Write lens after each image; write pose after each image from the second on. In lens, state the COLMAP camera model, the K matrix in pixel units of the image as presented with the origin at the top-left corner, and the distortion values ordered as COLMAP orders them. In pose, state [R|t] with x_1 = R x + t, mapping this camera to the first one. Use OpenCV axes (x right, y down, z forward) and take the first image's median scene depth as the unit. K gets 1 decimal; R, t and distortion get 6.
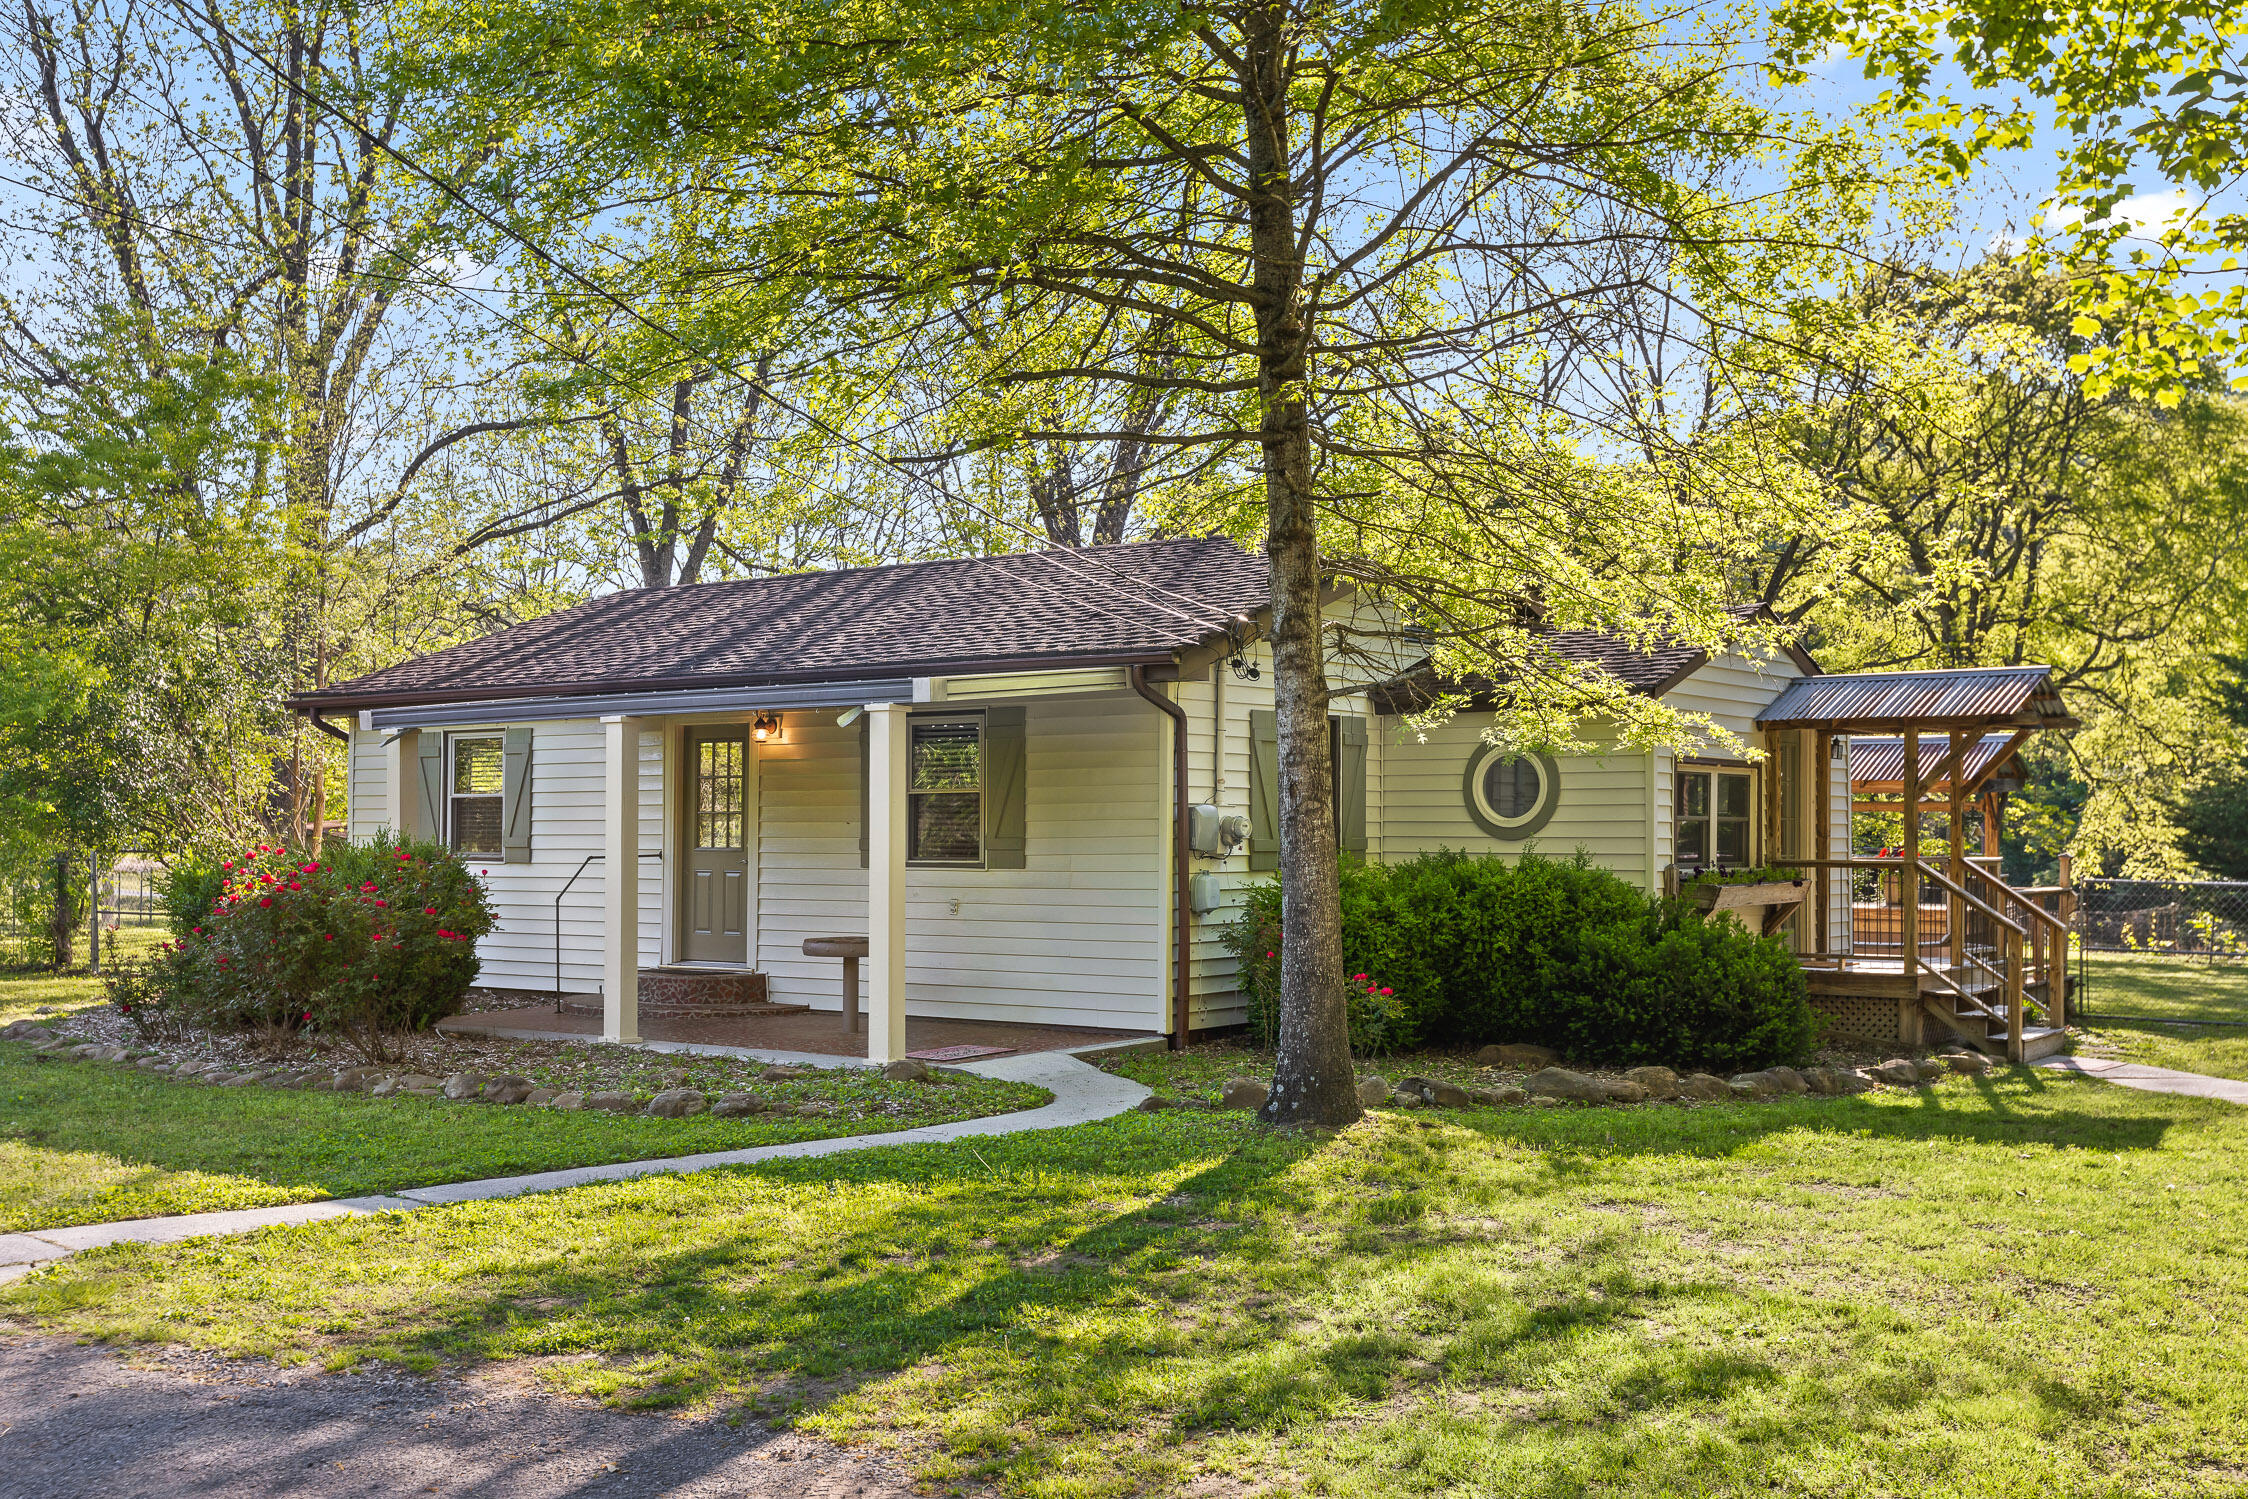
lens RADIAL K [[2299.1, 0, 1131.6], [0, 2299.1, 756.8], [0, 0, 1]] dist [-0.022481, 0.000000]
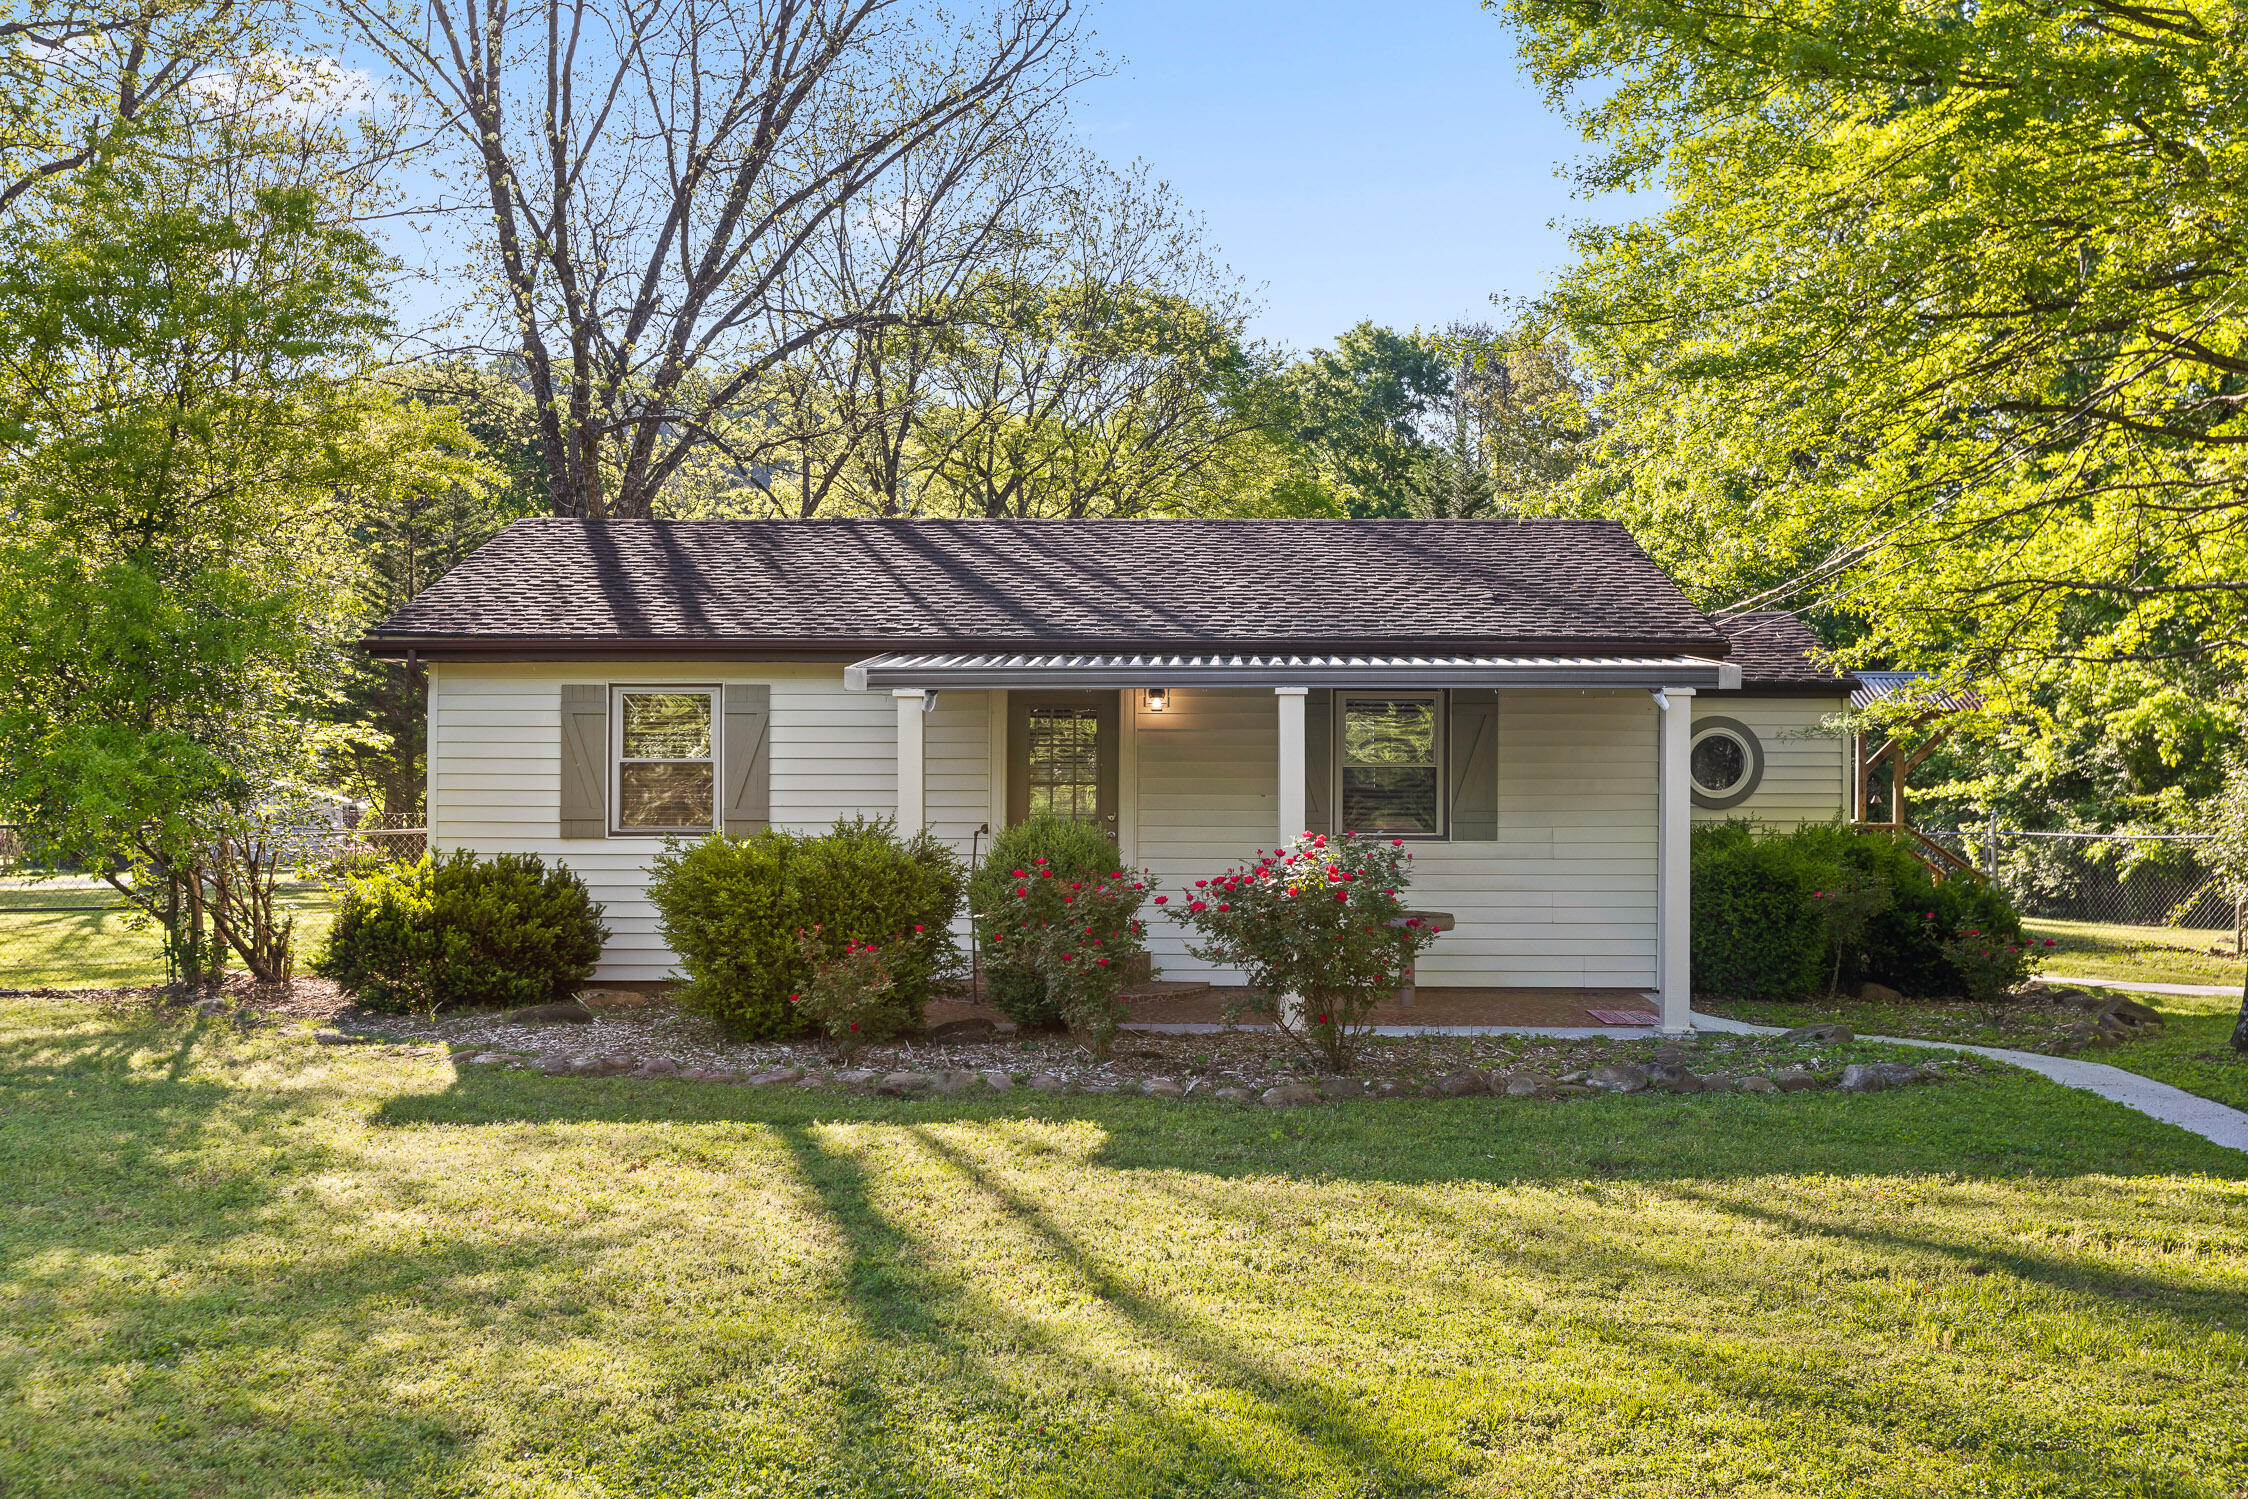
lens RADIAL K [[2299.1, 0, 1119.6], [0, 2299.1, 755.0], [0, 0, 1]] dist [-0.022481, 0.000000]
pose [[0.804814, 0.007670, 0.593477, -0.805686], [-0.022196, 0.999606, 0.017181, -0.004360], [-0.593112, -0.027000, 0.804667, 0.261562]]
